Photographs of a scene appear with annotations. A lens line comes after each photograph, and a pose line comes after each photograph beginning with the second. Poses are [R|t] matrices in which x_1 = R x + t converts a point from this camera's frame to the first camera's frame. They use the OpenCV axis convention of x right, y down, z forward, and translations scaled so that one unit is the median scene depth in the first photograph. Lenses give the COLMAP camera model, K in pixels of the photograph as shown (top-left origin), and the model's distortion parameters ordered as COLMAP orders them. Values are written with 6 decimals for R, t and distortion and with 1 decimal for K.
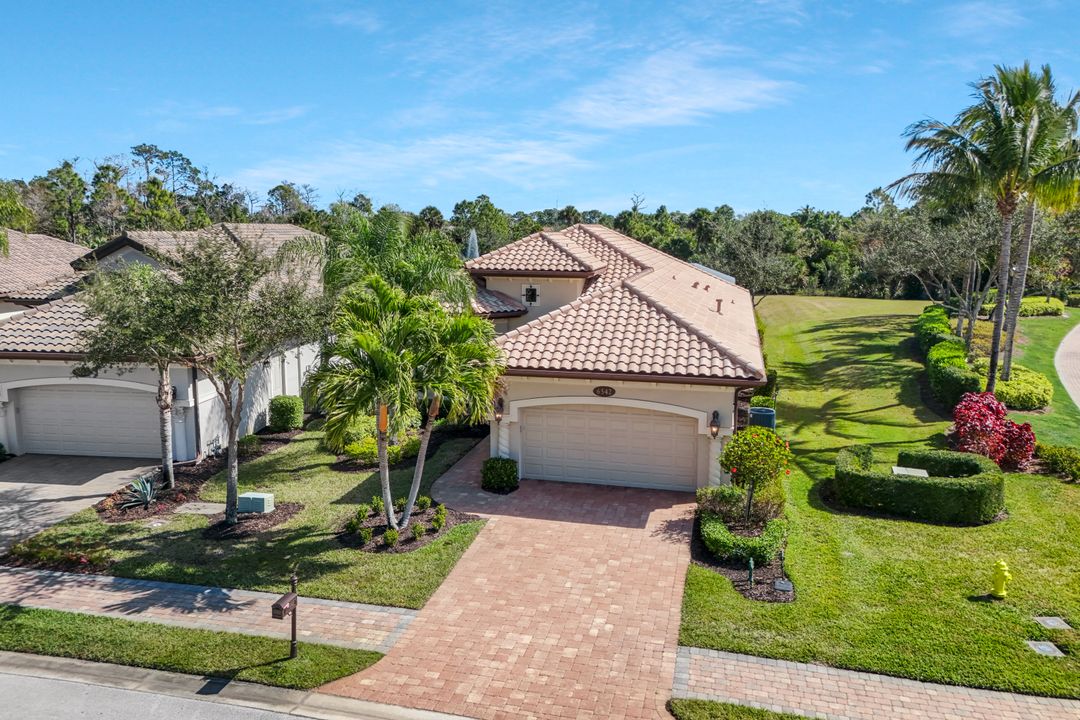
lens RADIAL K [[806.1, 0, 545.7], [0, 806.1, 344.1], [0, 0, 1]] dist [0.076561, -0.074462]
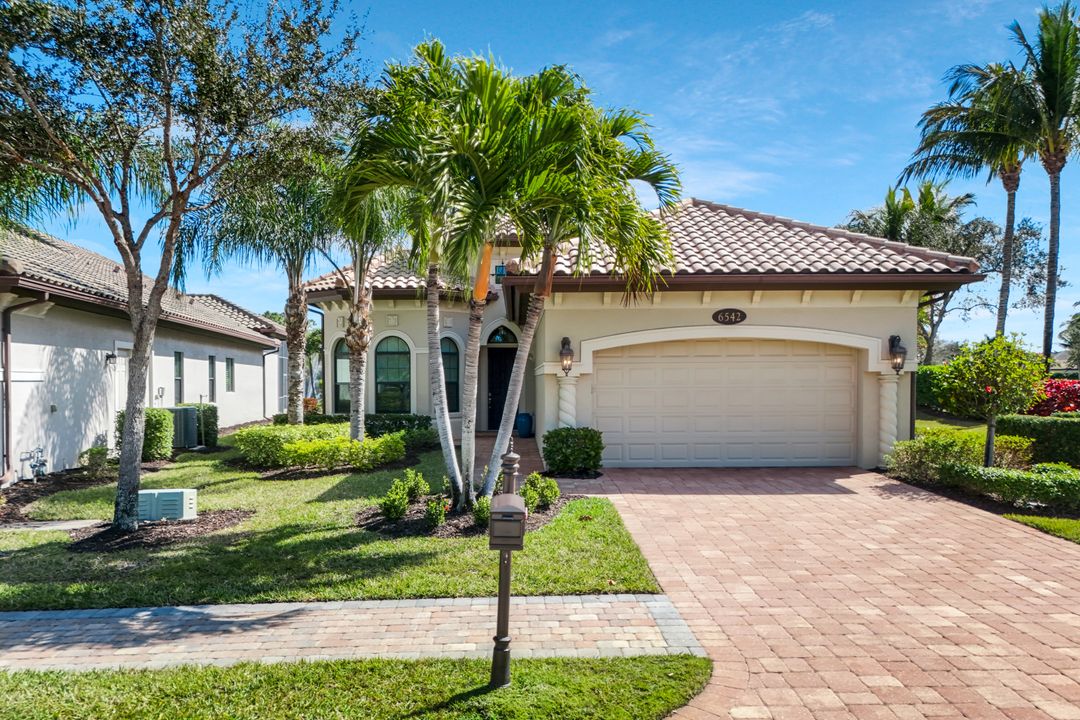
lens RADIAL K [[807.0, 0, 549.9], [0, 807.0, 379.7], [0, 0, 1]] dist [0.077523, -0.067099]
pose [[0.963385, -0.009300, 0.267959, -0.284583], [0.047243, 0.989650, -0.135505, 0.220690], [-0.263926, 0.143203, 0.953853, 0.461303]]
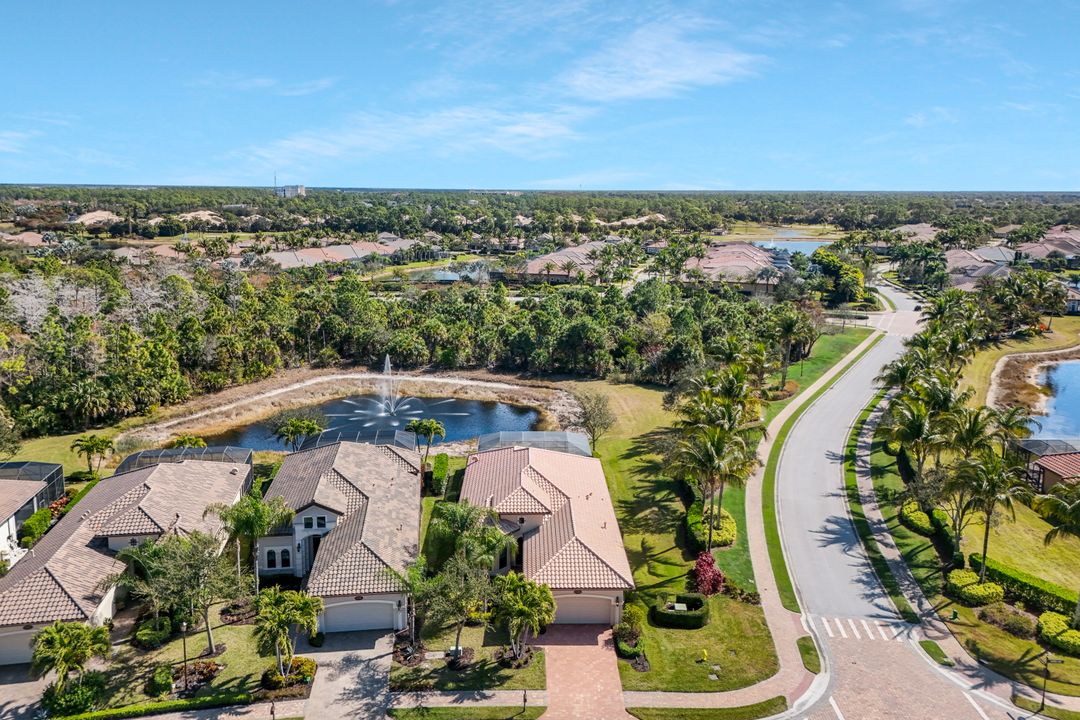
lens RADIAL K [[806.1, 0, 545.7], [0, 806.1, 344.1], [0, 0, 1]] dist [0.076561, -0.074462]
pose [[0.966825, -0.045124, 0.251423, -0.783078], [0.030412, 0.997607, 0.062099, -1.088879], [-0.253623, -0.052392, 0.965883, -1.812206]]
